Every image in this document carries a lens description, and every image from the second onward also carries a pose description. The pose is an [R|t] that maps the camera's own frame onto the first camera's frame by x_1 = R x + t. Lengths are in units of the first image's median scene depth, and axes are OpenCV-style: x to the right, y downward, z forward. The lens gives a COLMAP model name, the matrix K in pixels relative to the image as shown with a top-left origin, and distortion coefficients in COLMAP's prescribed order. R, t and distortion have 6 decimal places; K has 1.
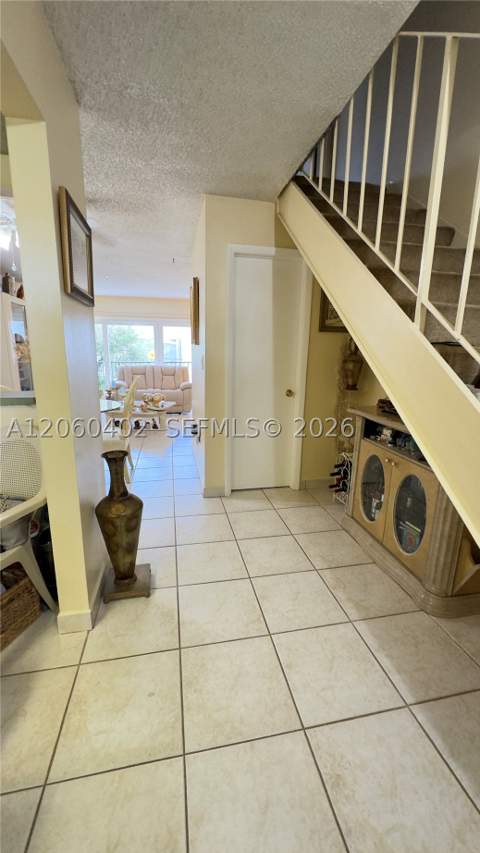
lens RADIAL K [[338.9, 0, 242.1], [0, 338.9, 428.0], [0, 0, 1]] dist [-0.006342, 0.000824]
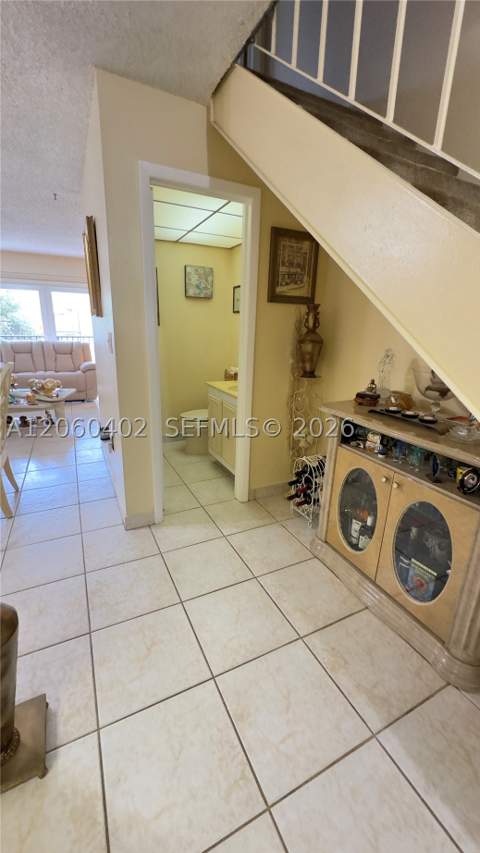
lens RADIAL K [[338.9, 0, 244.1], [0, 338.9, 429.4], [0, 0, 1]] dist [-0.006342, 0.000824]
pose [[0.966404, -0.063135, 0.249152, -0.048753], [0.043518, 0.995559, 0.083474, -0.085939], [-0.253316, -0.069827, 0.964860, 0.342105]]
